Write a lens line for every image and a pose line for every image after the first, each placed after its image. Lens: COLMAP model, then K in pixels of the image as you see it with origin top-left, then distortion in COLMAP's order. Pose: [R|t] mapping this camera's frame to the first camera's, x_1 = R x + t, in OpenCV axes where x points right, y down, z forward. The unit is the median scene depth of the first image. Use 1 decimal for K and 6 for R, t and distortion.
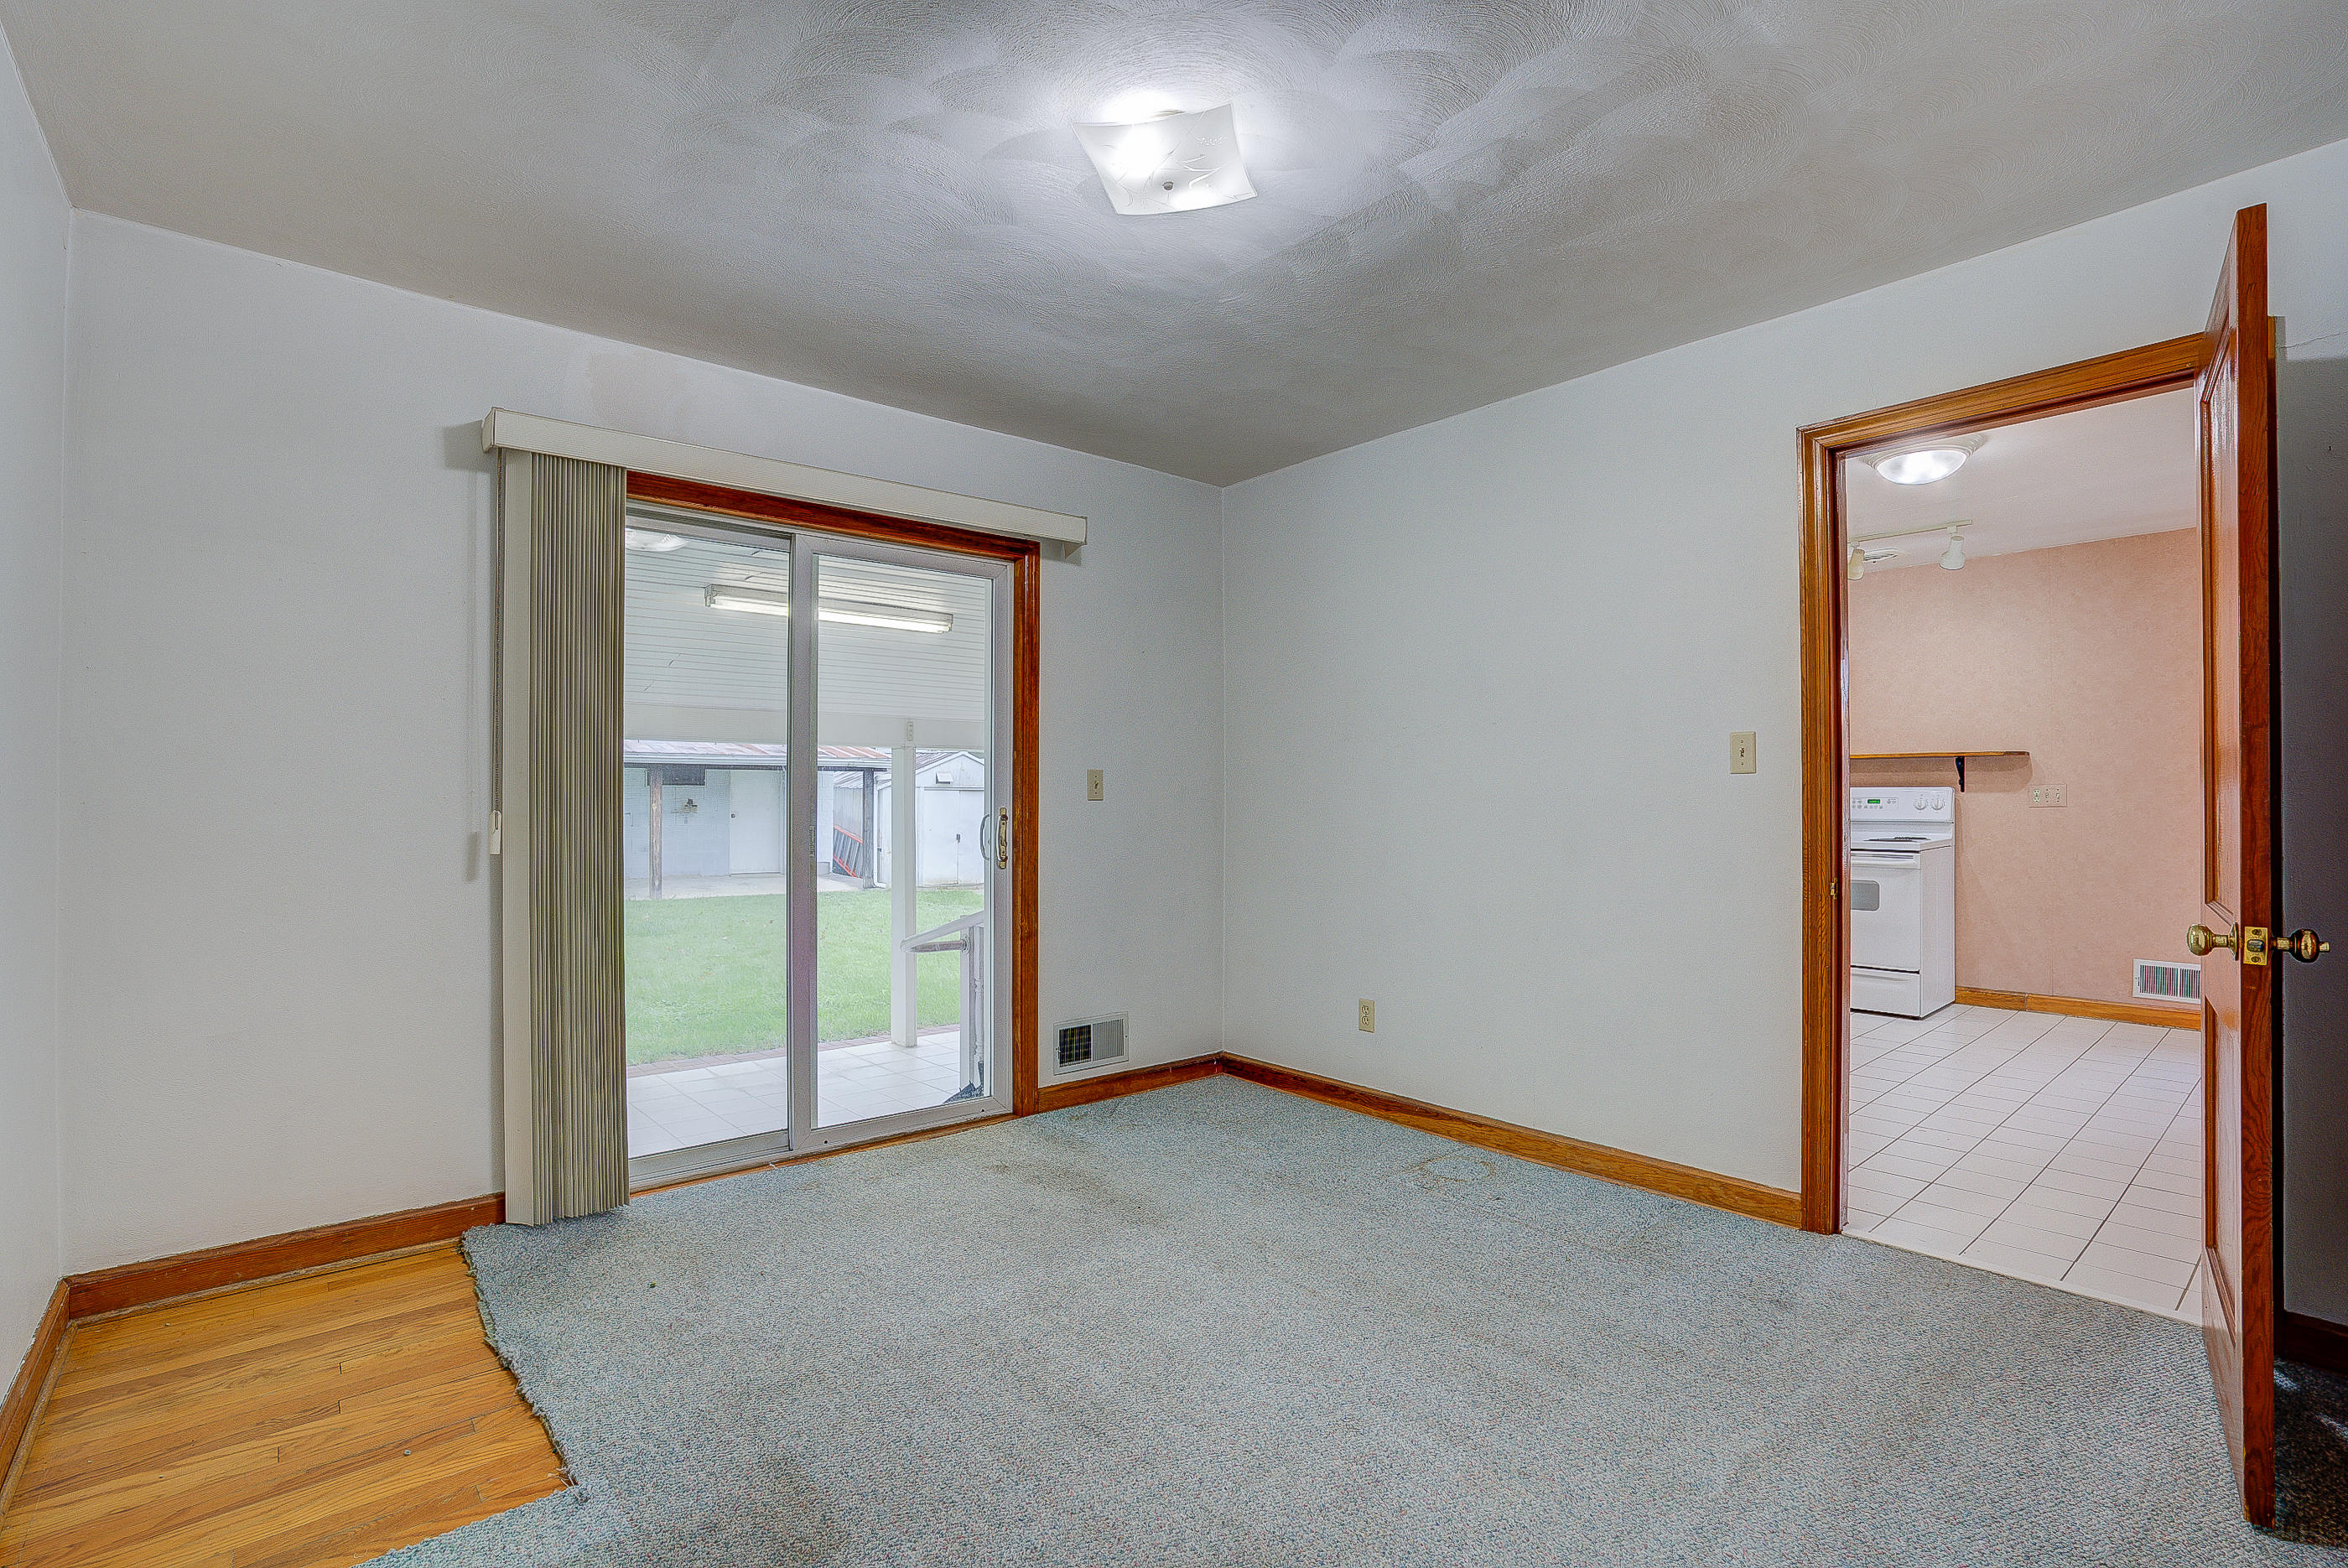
lens RADIAL K [[1084.1, 0, 1174.1], [0, 1084.1, 792.0], [0, 0, 1]] dist [-0.059563, 0.020811]
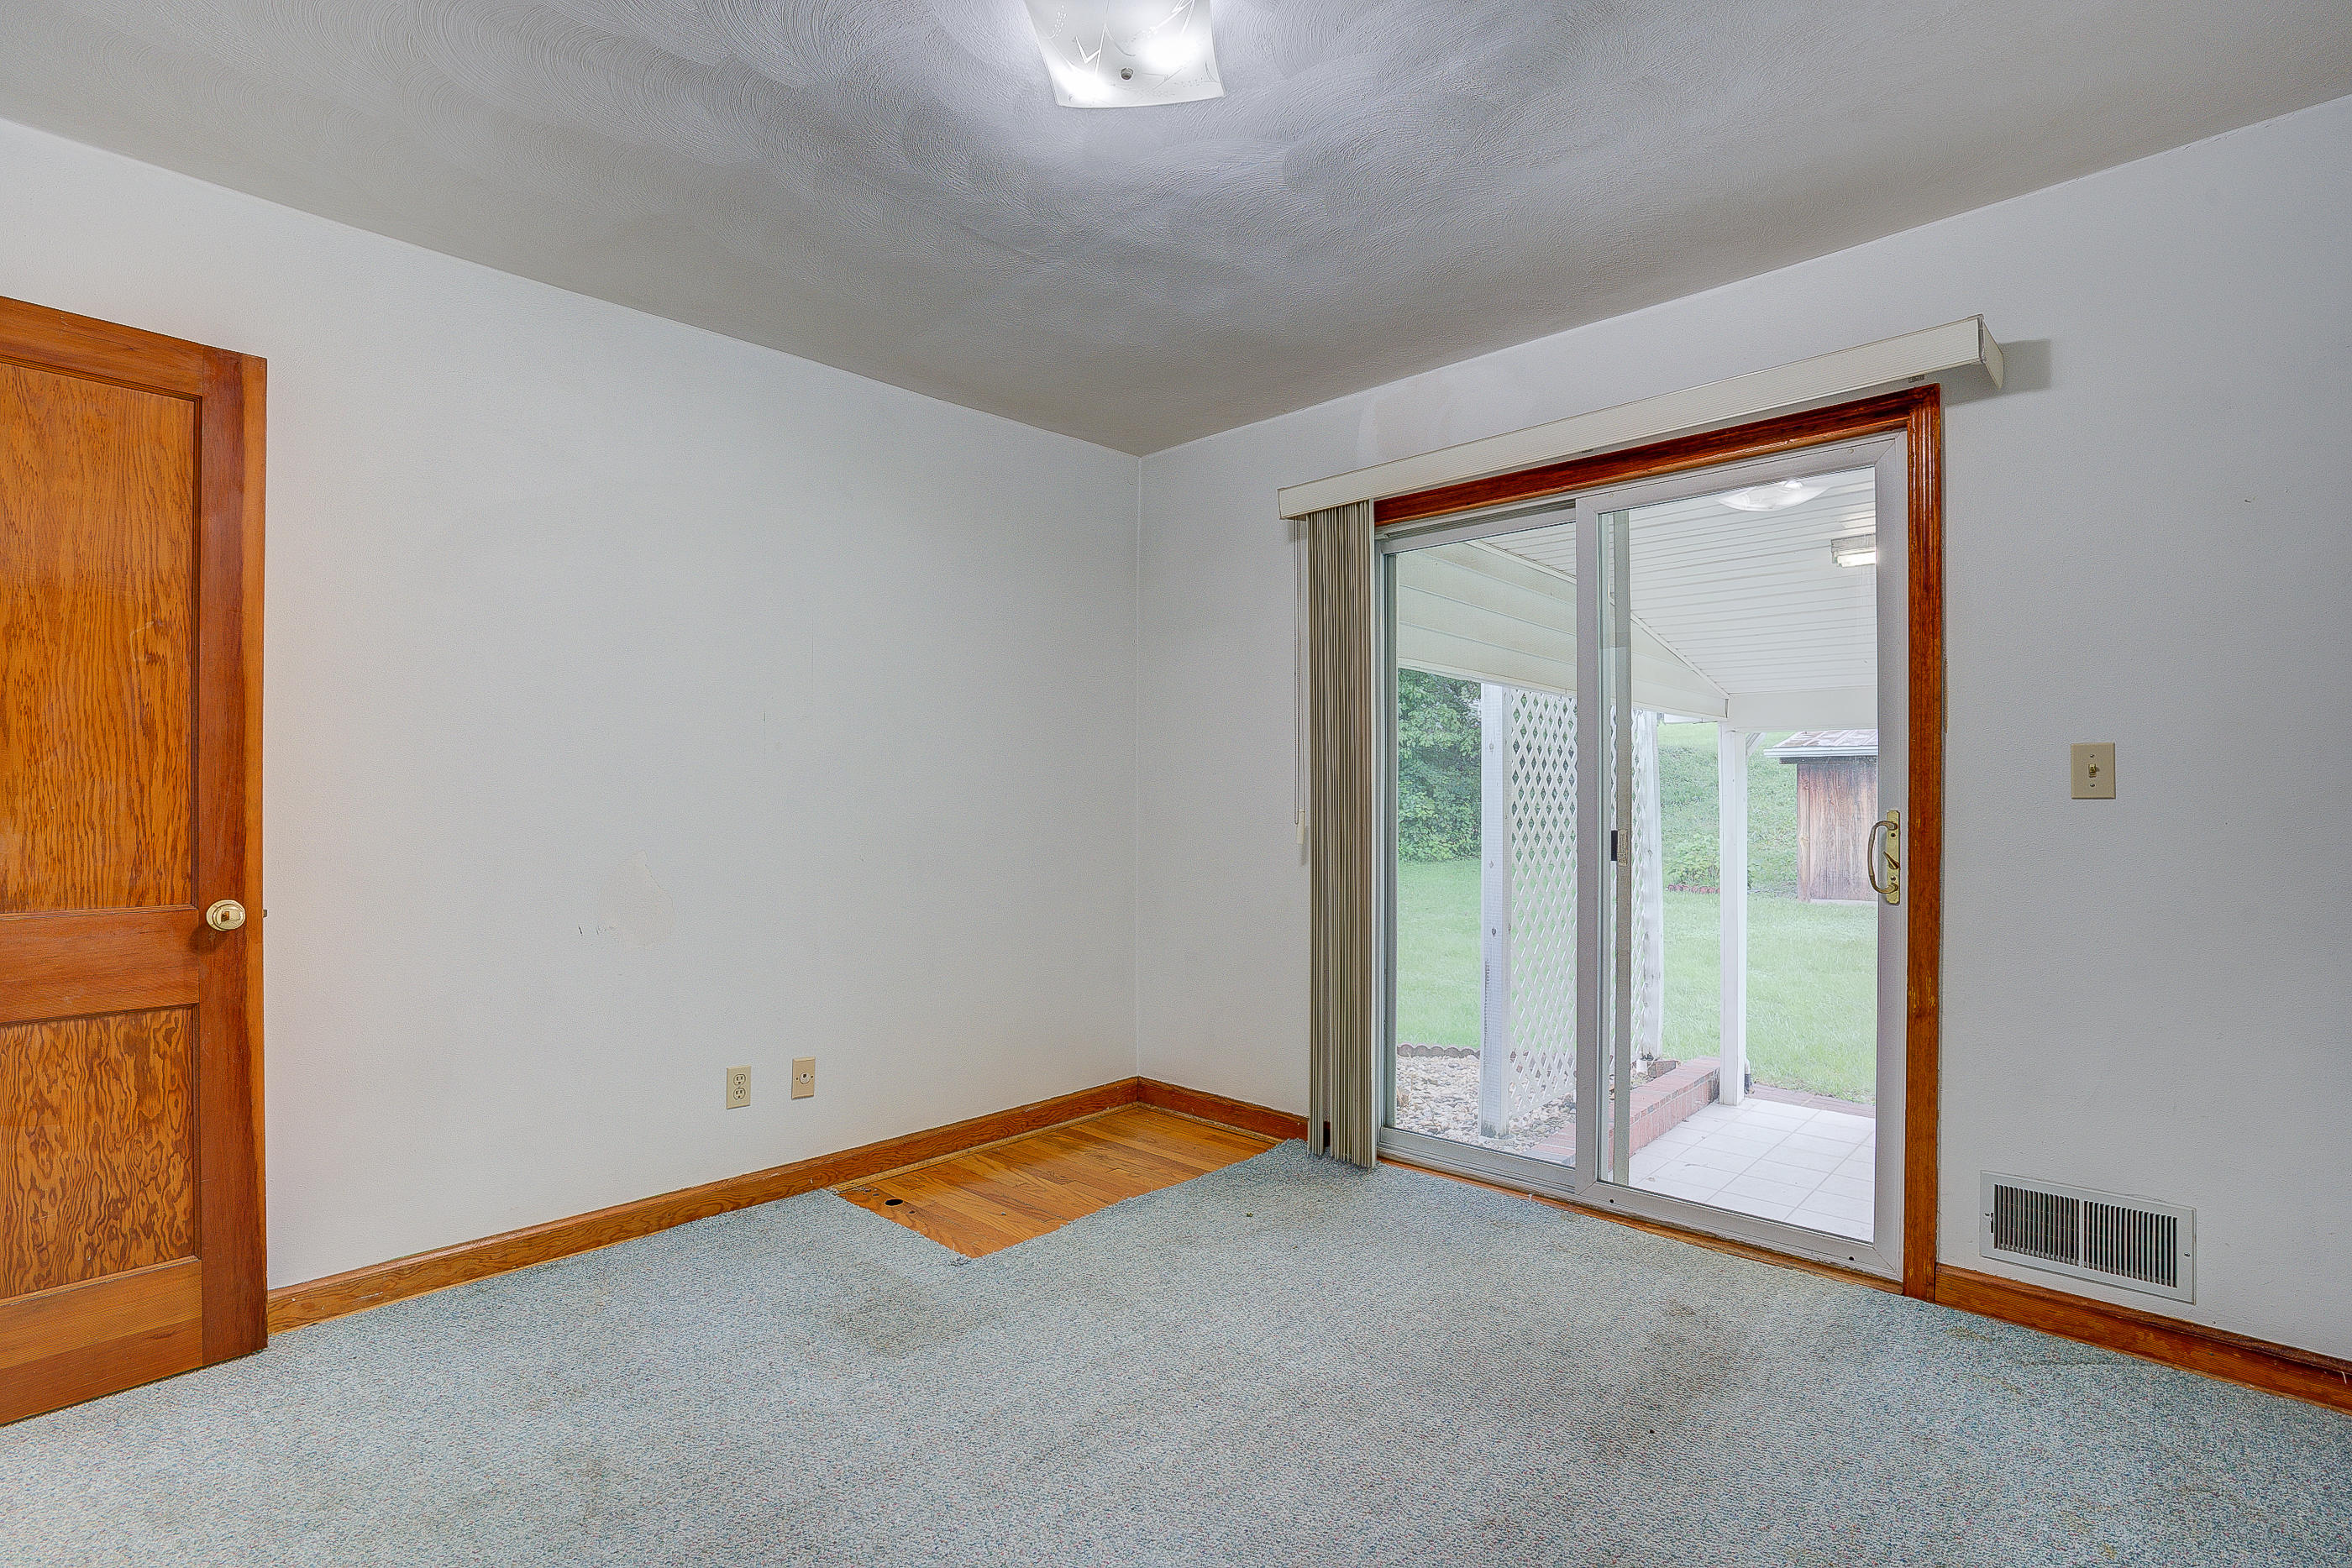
lens RADIAL K [[1091.4, 0, 1128.9], [0, 1091.4, 797.7], [0, 0, 1]] dist [-0.015492, -0.000165]
pose [[0.111690, -0.003138, -0.993738, 0.471875], [0.006682, 0.999975, -0.002407, 0.005435], [0.993721, -0.006371, 0.111709, 0.504450]]
